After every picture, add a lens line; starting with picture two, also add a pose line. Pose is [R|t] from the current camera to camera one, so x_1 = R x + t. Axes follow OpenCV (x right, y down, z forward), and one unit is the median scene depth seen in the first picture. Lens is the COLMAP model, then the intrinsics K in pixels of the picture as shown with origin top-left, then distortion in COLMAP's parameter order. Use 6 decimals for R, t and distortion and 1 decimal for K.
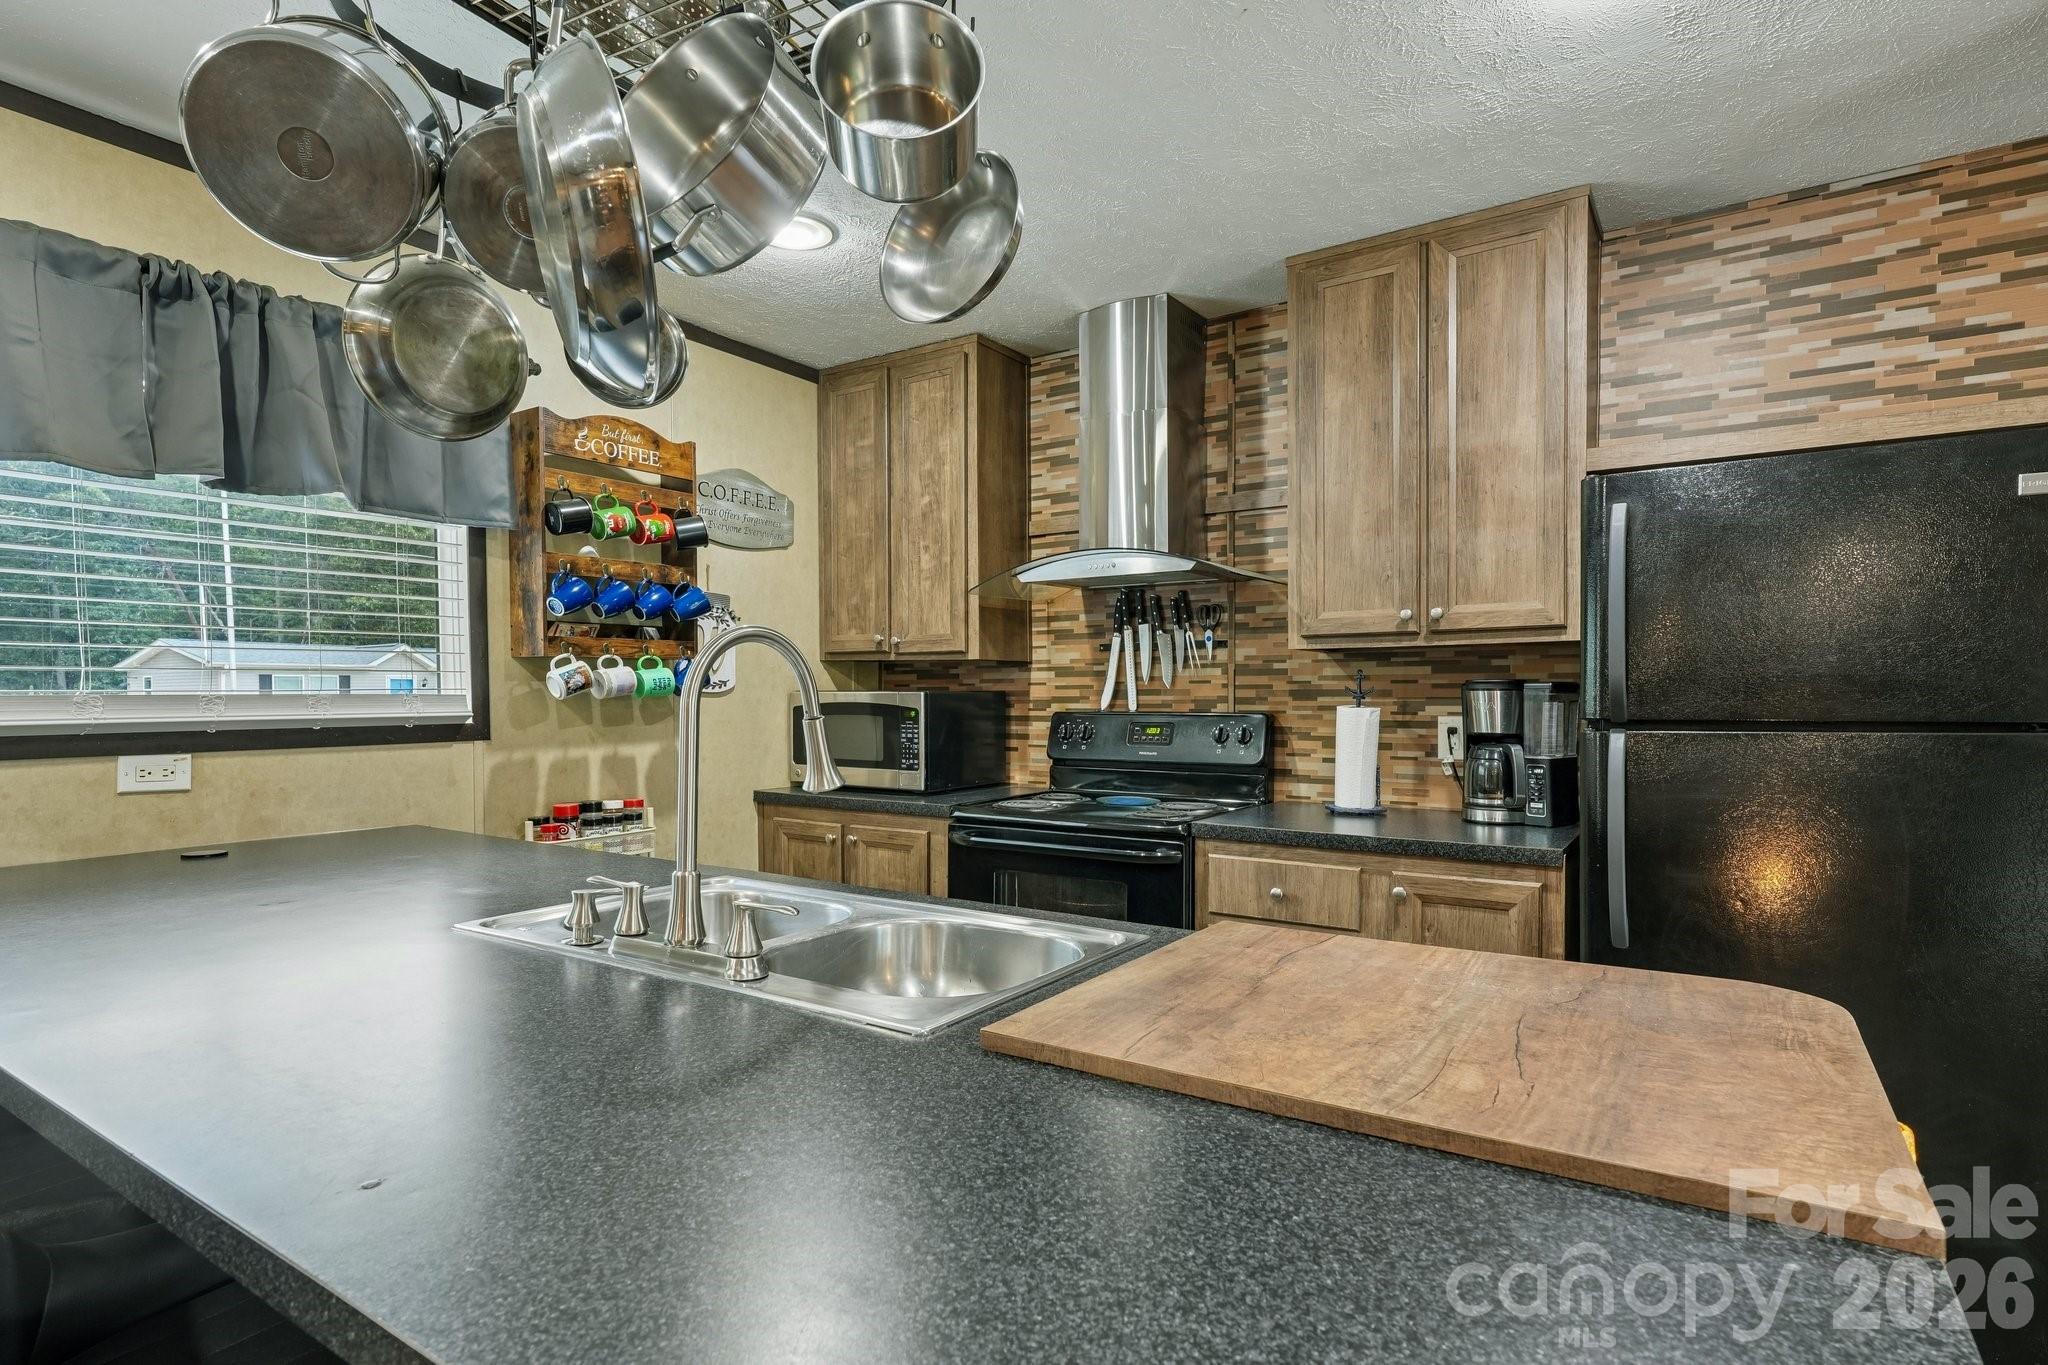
lens RADIAL K [[1020.4, 0, 1033.8], [0, 1020.4, 710.3], [0, 0, 1]] dist [0.012018, -0.000385]
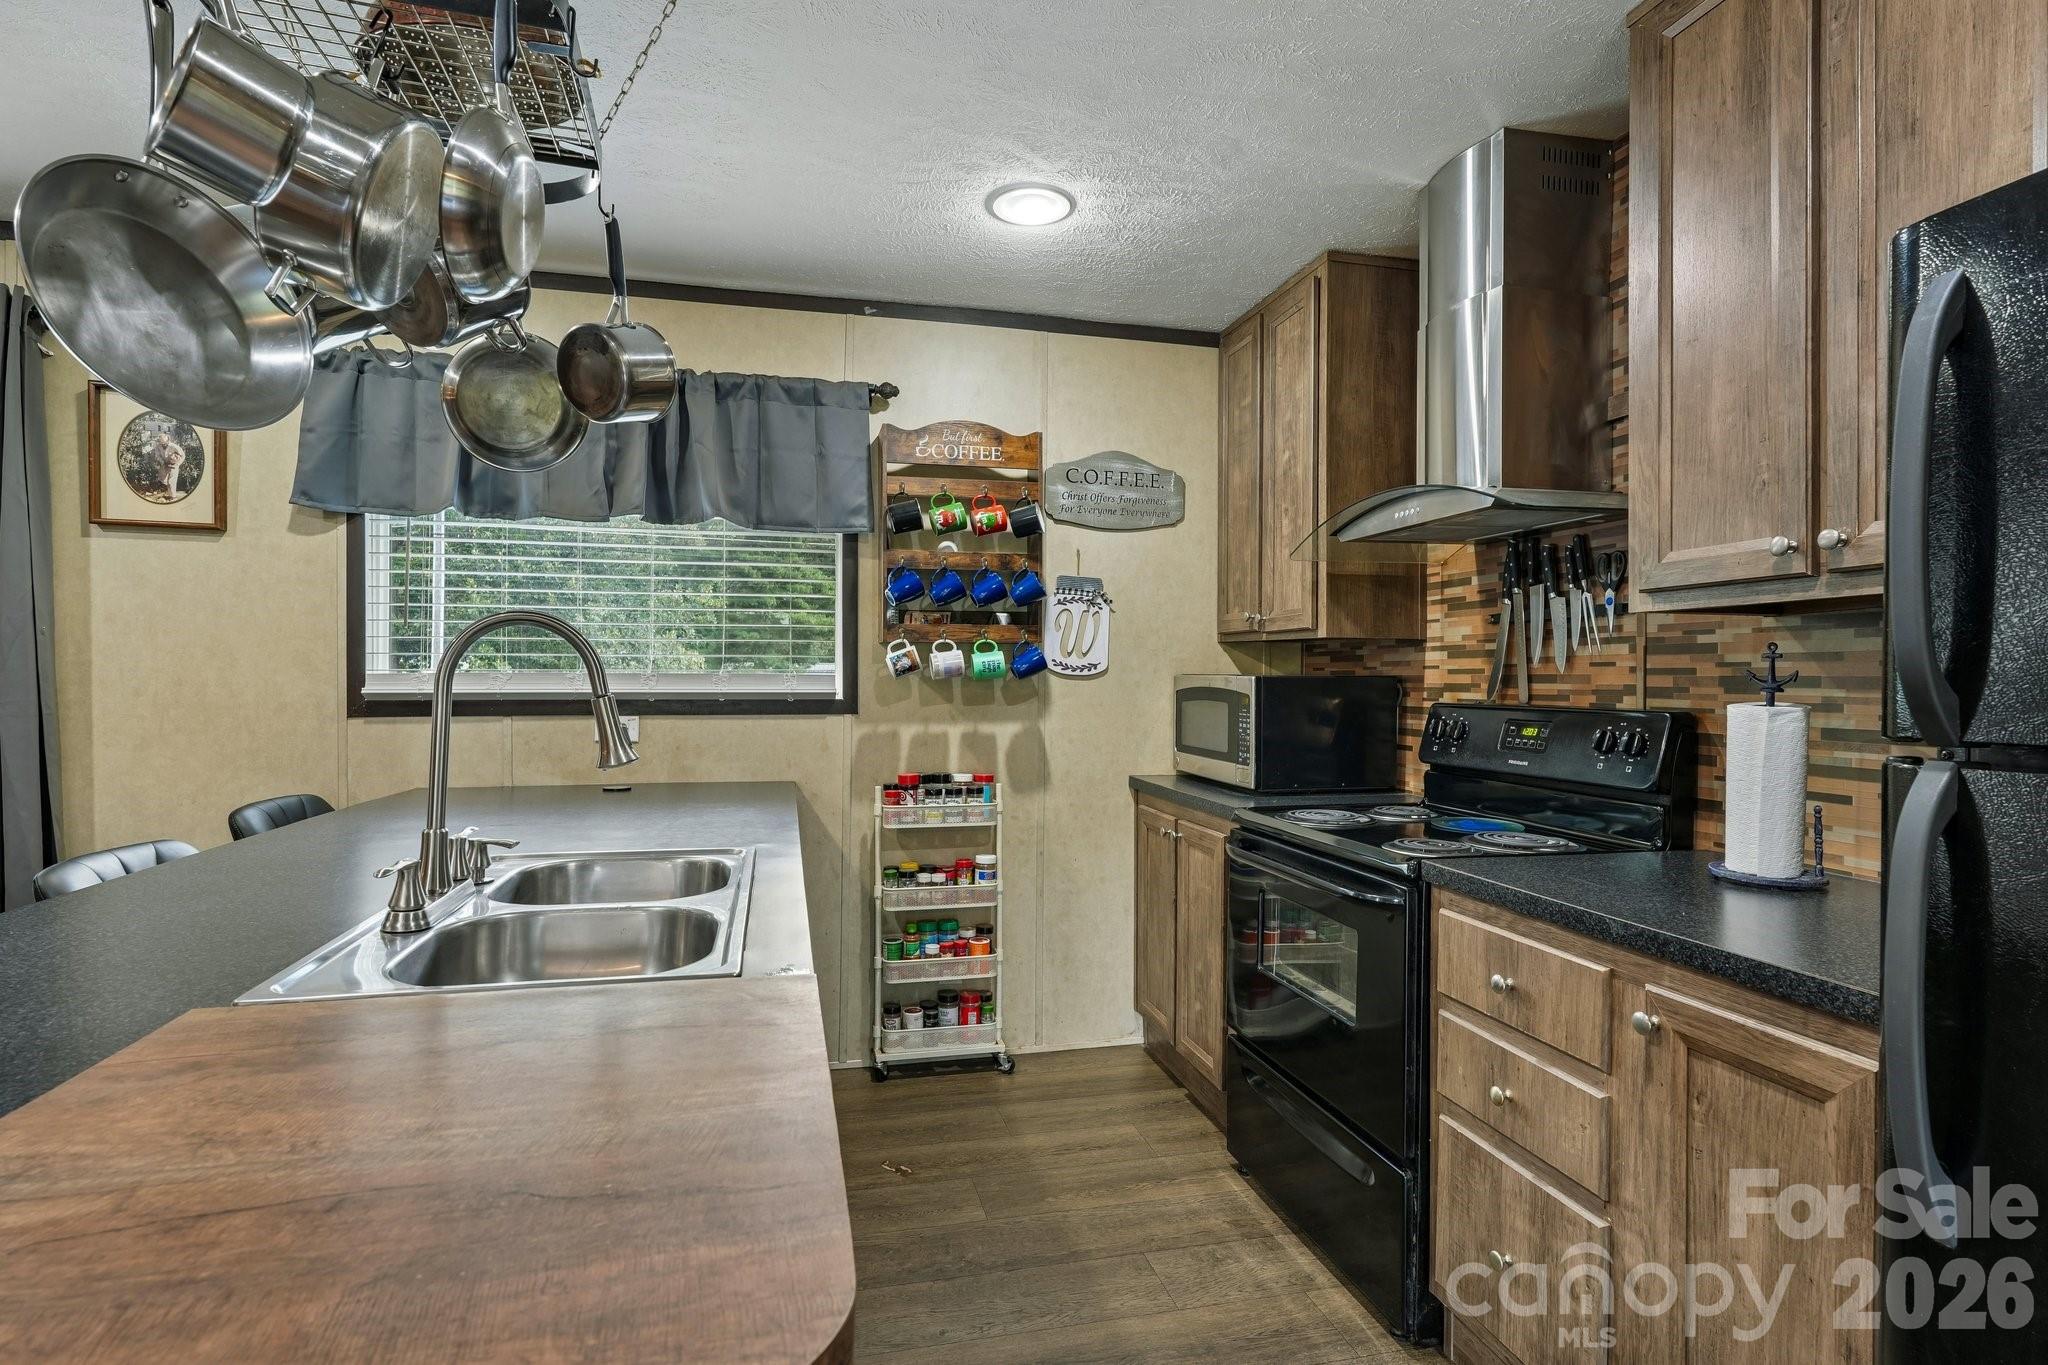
lens RADIAL K [[1006.7, 0, 1019.0], [0, 1006.7, 677.4], [0, 0, 1]] dist [-0.002839, -0.000051]
pose [[0.730000, 0.006993, -0.683411, 0.366477], [-0.018913, 0.999771, -0.009973, -0.004862], [0.683185, 0.020206, 0.729966, 0.249716]]
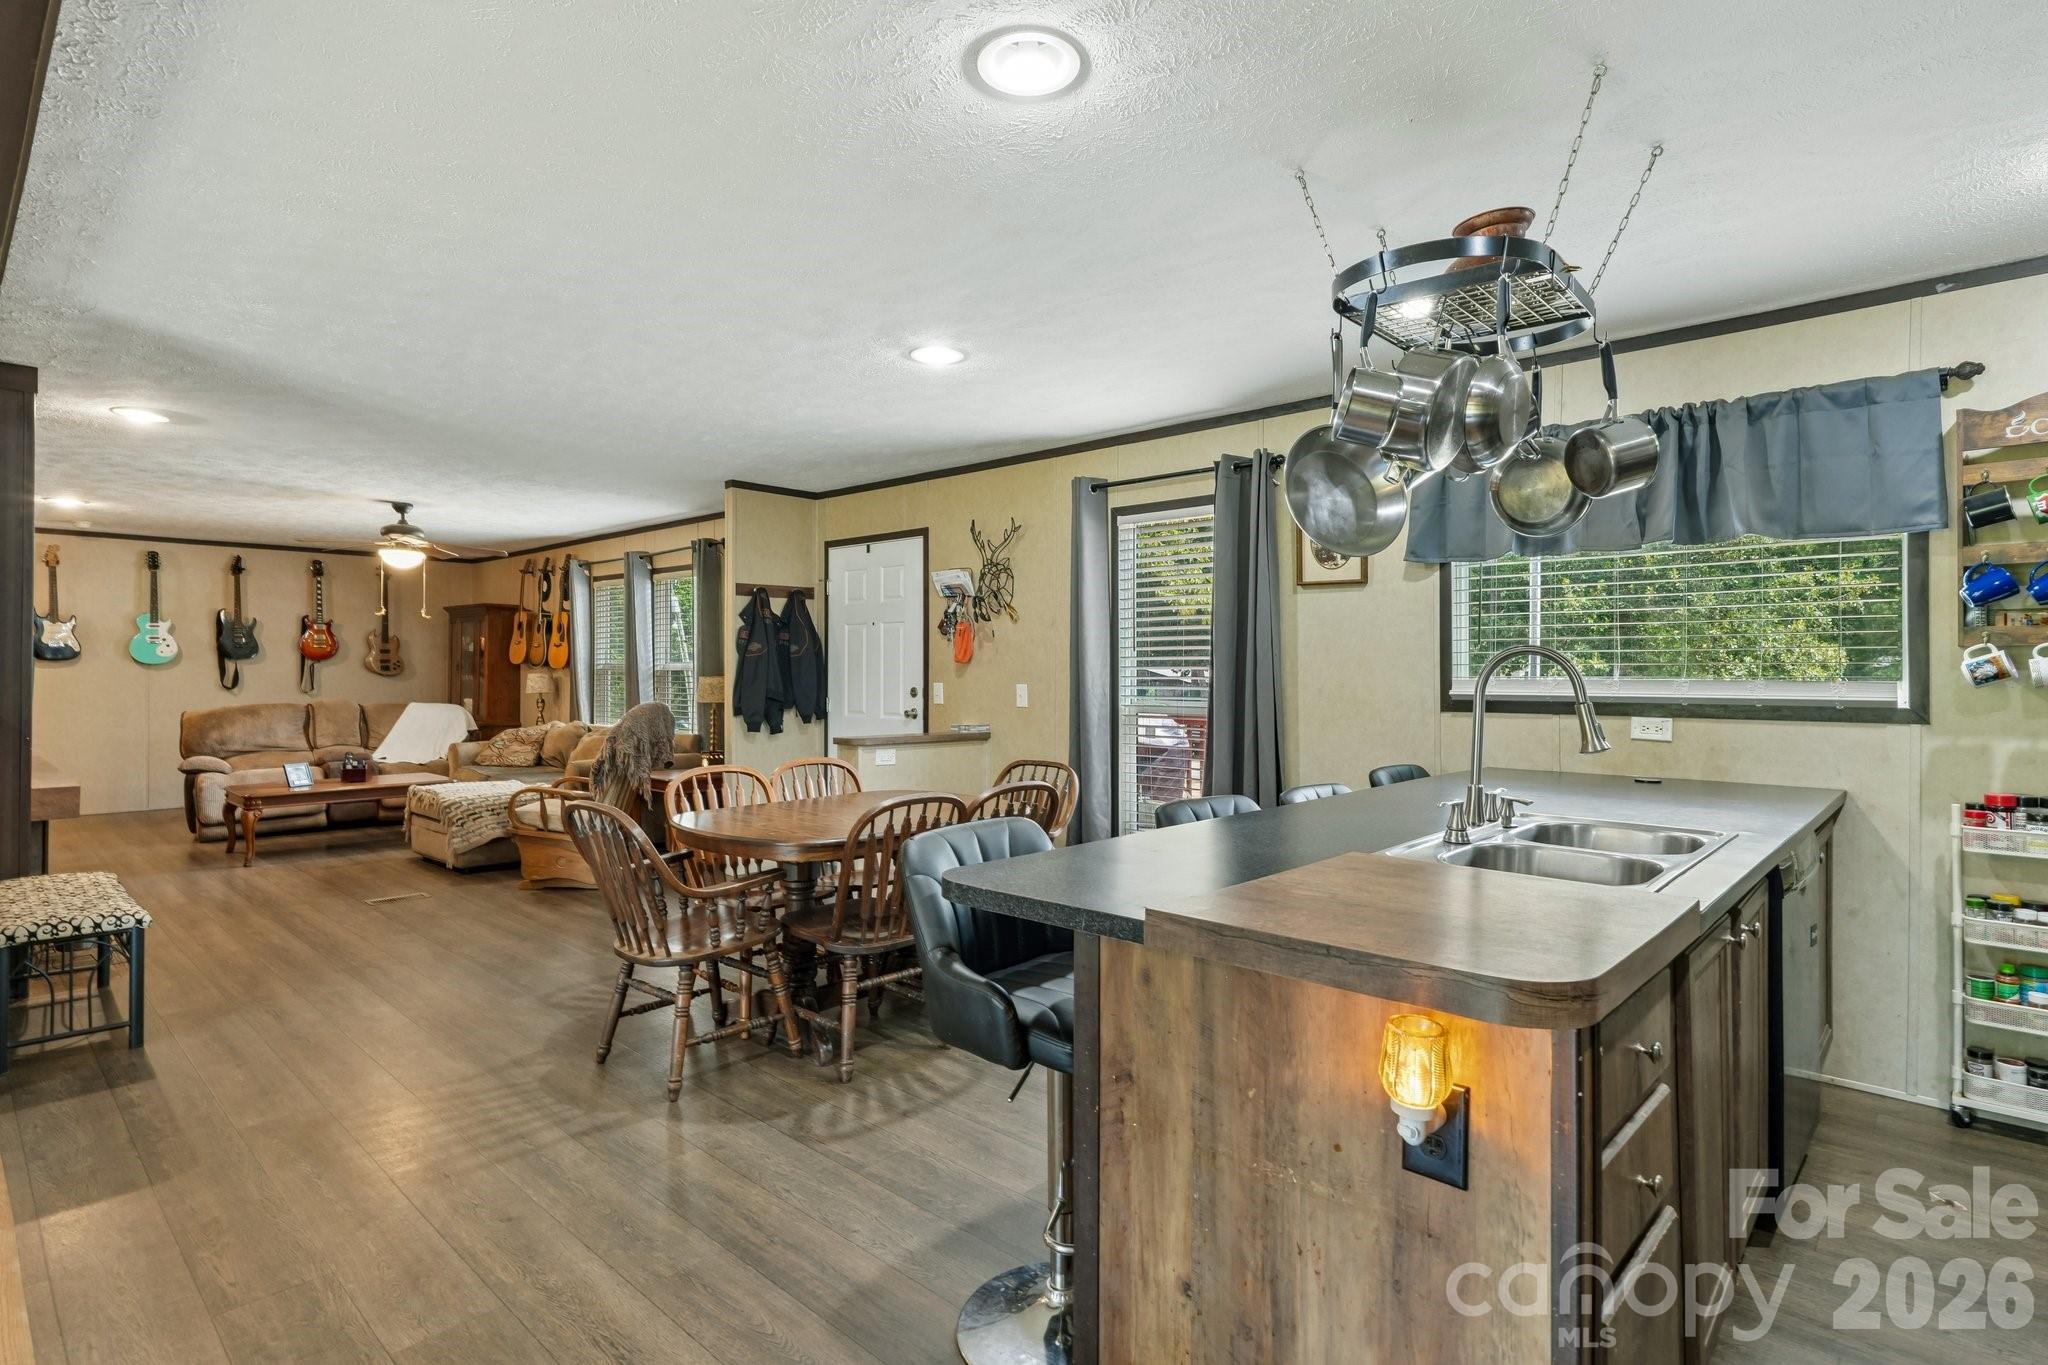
lens RADIAL K [[1024.2, 0, 1041.2], [0, 1024.2, 667.2], [0, 0, 1]] dist [0.003550, -0.000332]
pose [[-0.159250, 0.000246, -0.987238, 0.647644], [-0.018445, 0.999825, 0.003225, -0.016773], [0.987066, 0.018723, -0.159218, 0.209381]]
